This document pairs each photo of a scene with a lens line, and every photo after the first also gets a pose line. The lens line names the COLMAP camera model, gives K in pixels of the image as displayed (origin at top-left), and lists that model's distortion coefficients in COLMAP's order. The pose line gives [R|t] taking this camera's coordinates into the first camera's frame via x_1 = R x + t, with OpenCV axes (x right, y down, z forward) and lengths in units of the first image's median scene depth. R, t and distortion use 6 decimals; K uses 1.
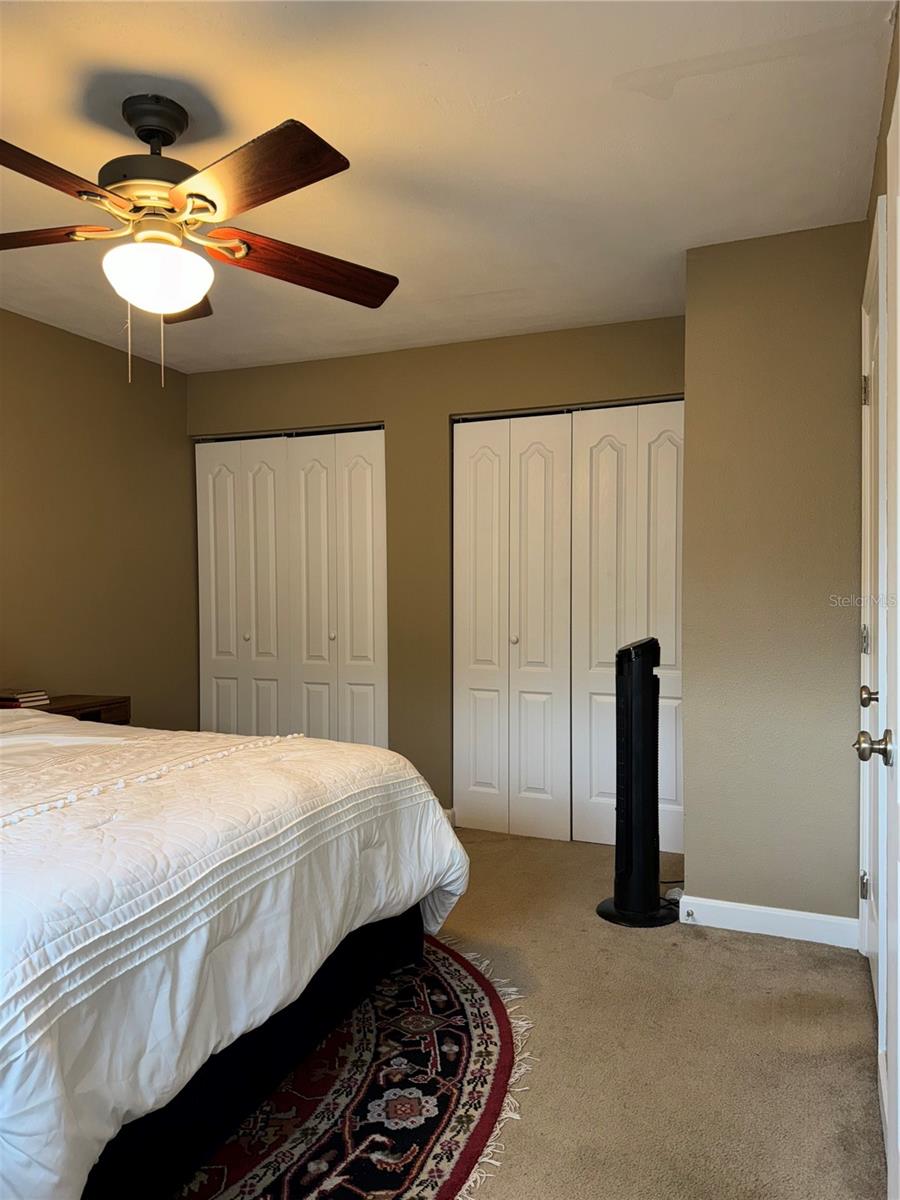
lens RADIAL K [[844.9, 0, 455.0], [0, 844.9, 598.8], [0, 0, 1]] dist [0.041752, -0.060214]
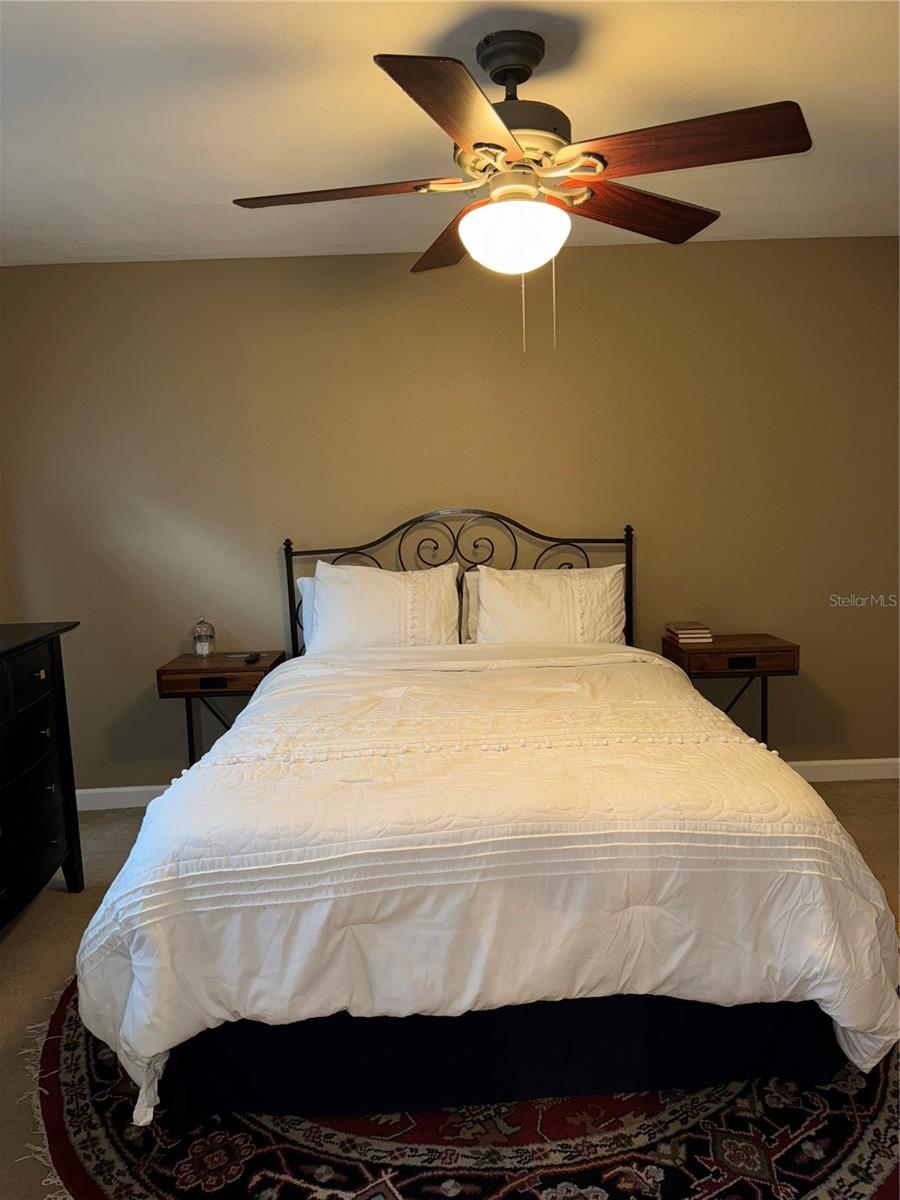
lens RADIAL K [[844.9, 0, 460.0], [0, 844.9, 604.4], [0, 0, 1]] dist [0.041752, -0.060214]
pose [[0.377875, 0.105101, -0.919872, 0.589827], [0.031315, 0.991517, 0.126151, -0.103021], [0.925327, -0.076475, 0.371378, 0.618442]]
